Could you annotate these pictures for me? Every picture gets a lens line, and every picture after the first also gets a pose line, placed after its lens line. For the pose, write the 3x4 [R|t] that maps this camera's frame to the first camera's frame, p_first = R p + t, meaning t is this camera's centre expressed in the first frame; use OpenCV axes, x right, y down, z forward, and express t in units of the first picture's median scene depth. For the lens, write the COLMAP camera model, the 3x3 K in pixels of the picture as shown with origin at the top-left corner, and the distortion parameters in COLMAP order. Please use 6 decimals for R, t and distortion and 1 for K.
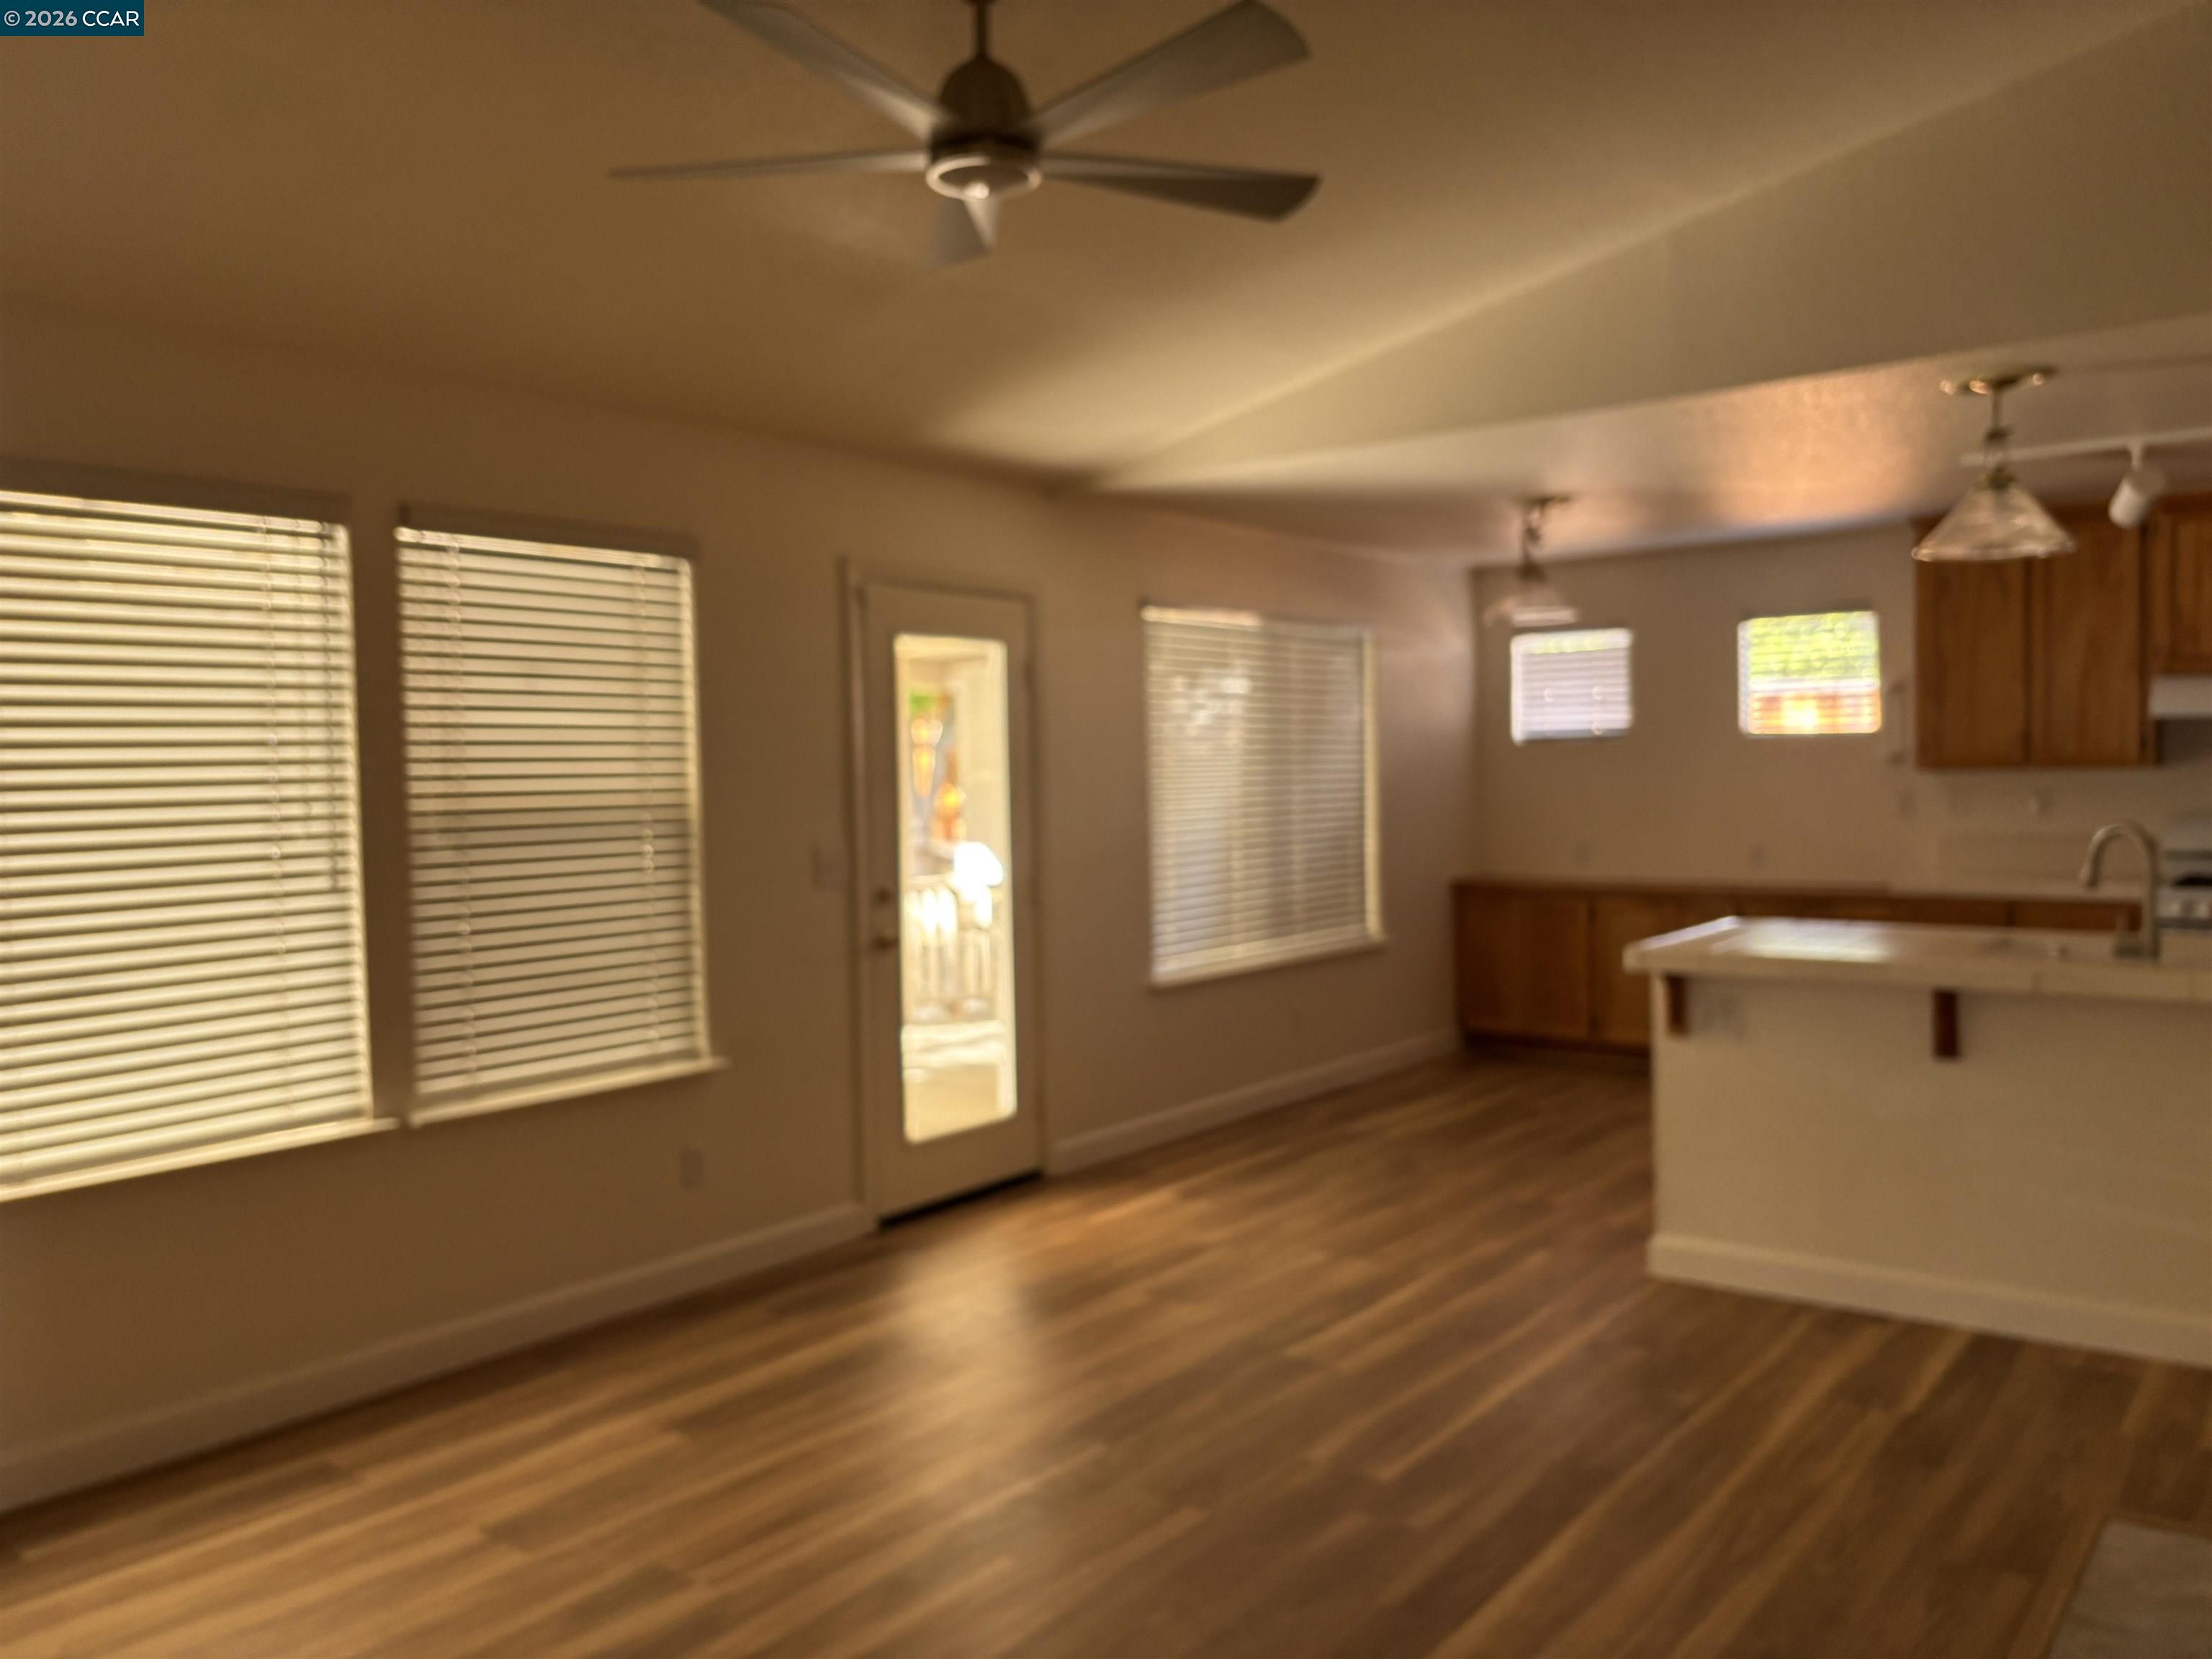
lens RADIAL K [[1682.3, 0, 1115.0], [0, 1682.3, 830.1], [0, 0, 1]] dist [0.012324, -0.027655]
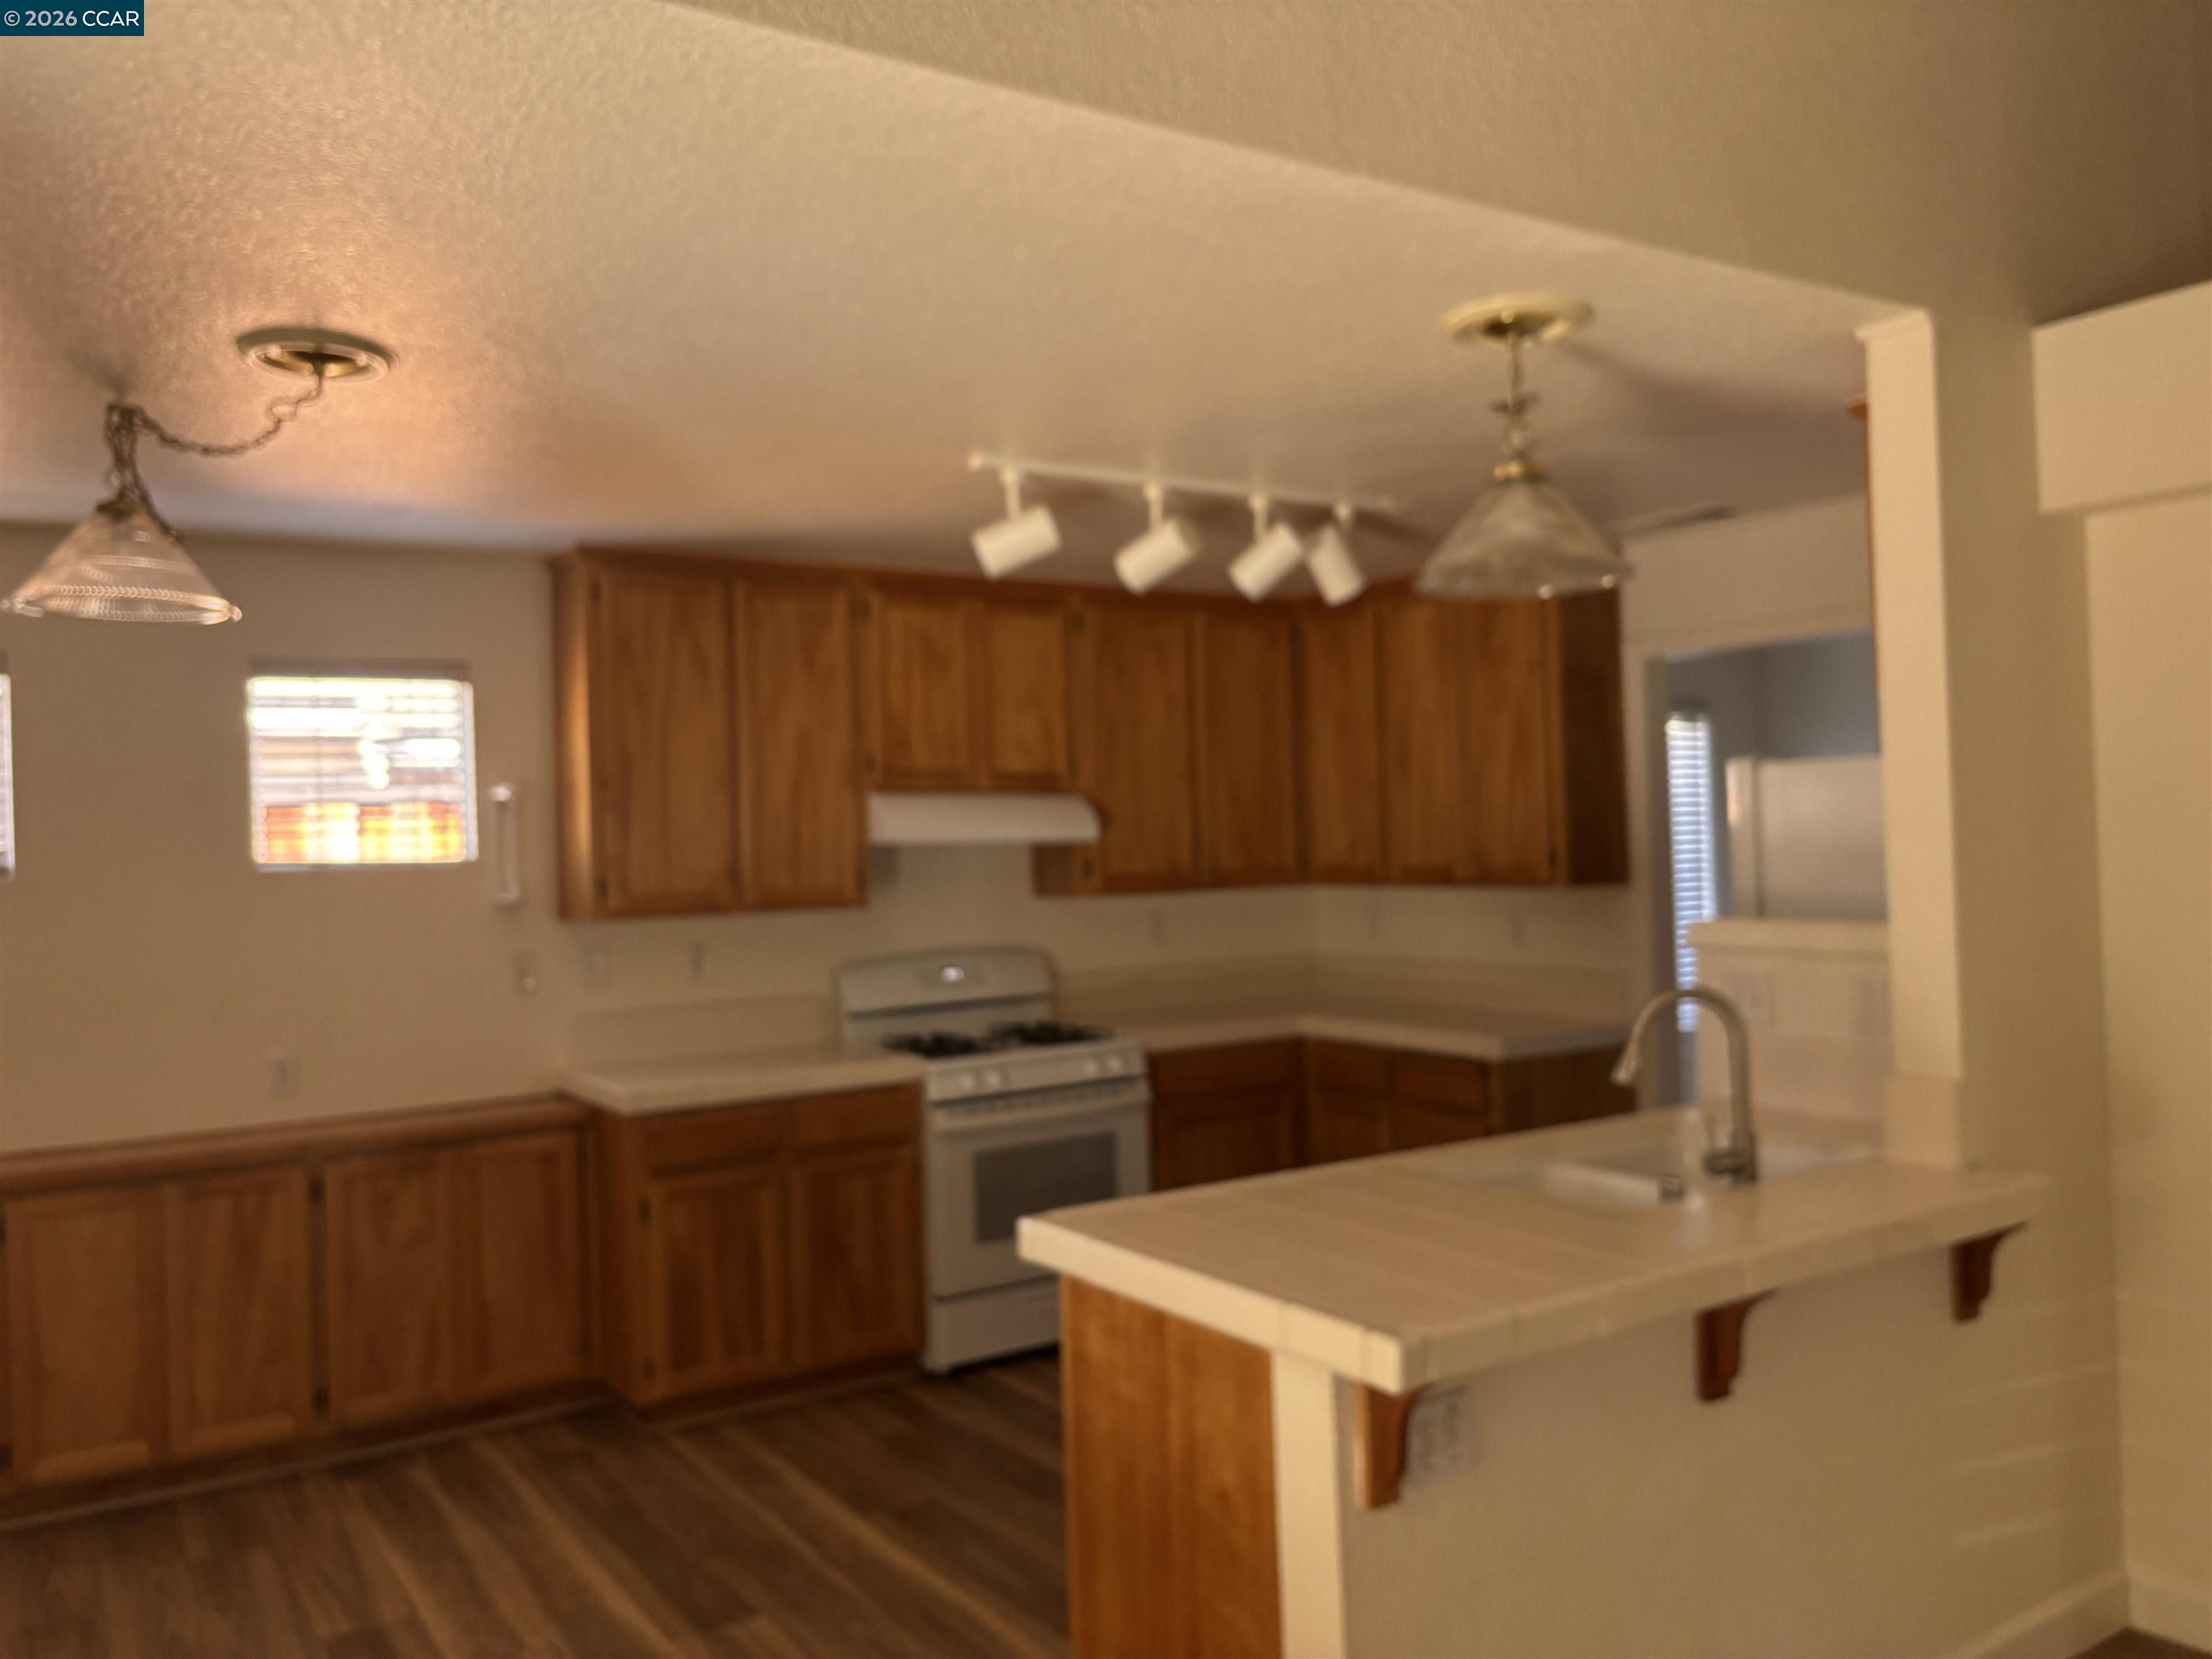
lens RADIAL K [[1682.3, 0, 1116.0], [0, 1682.3, 823.1], [0, 0, 1]] dist [0.012324, -0.027655]
pose [[0.313937, 0.025336, 0.949106, -0.092808], [0.055383, 0.997453, -0.044946, -0.034405], [-0.947827, 0.066674, 0.311735, 0.627120]]
